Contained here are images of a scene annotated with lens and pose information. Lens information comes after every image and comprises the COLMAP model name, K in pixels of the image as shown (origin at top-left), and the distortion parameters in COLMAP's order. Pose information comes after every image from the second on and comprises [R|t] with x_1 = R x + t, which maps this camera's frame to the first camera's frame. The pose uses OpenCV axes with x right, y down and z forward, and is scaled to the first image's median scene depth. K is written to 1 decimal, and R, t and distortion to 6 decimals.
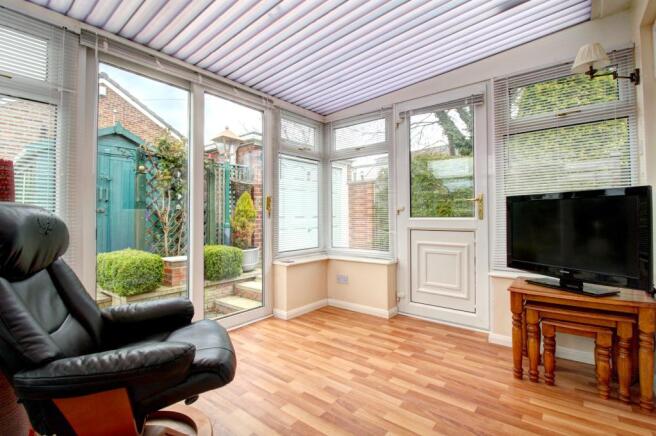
lens RADIAL K [[306.5, 0, 328.8], [0, 306.5, 210.5], [0, 0, 1]] dist [0.000265, -0.000498]
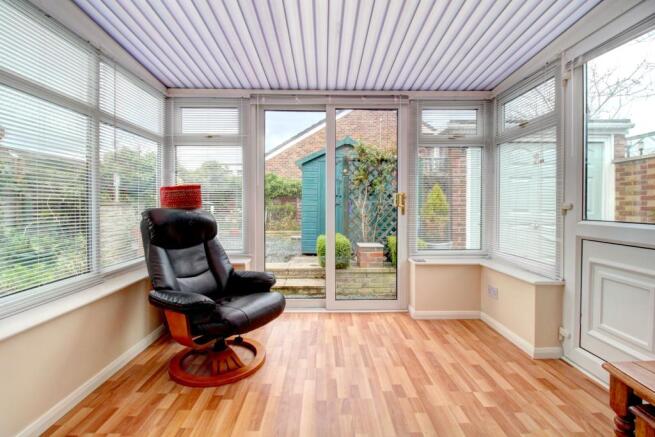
lens RADIAL K [[304.7, 0, 329.7], [0, 304.7, 210.1], [0, 0, 1]] dist [-0.000760, -0.001049]
pose [[0.650680, 0.019392, -0.759105, 0.424959], [0.011042, 0.999327, 0.034994, -0.030142], [0.759272, -0.031152, 0.650027, 0.173309]]
